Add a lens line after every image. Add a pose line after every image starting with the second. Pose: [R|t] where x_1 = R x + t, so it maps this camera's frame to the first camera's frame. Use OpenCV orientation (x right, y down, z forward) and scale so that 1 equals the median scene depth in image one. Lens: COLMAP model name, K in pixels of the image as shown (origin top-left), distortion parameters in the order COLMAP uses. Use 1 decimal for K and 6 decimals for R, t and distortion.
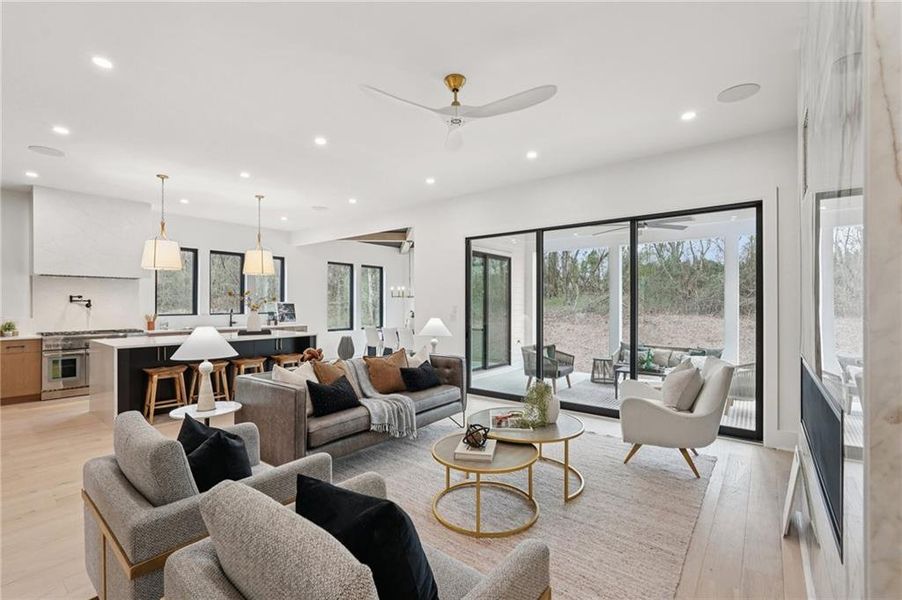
lens RADIAL K [[392.8, 0, 451.3], [0, 392.8, 303.0], [0, 0, 1]] dist [-0.001165, -0.000053]
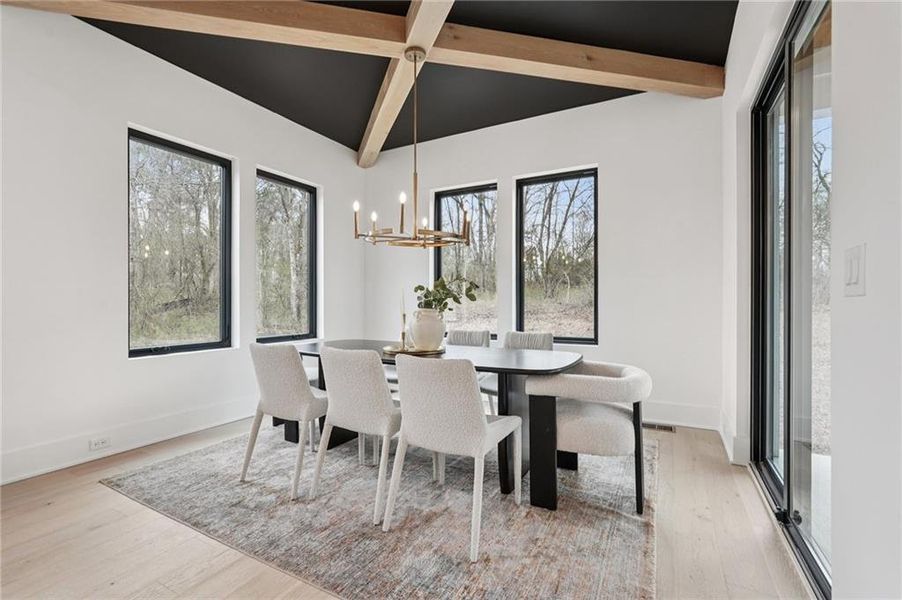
lens RADIAL K [[392.8, 0, 449.4], [0, 392.8, 301.1], [0, 0, 1]] dist [-0.001165, -0.000053]
pose [[0.985871, 0.003478, 0.167472, -0.113448], [-0.003563, 0.999994, 0.000204, 0.026967], [-0.167470, -0.000798, 0.985877, 0.612357]]
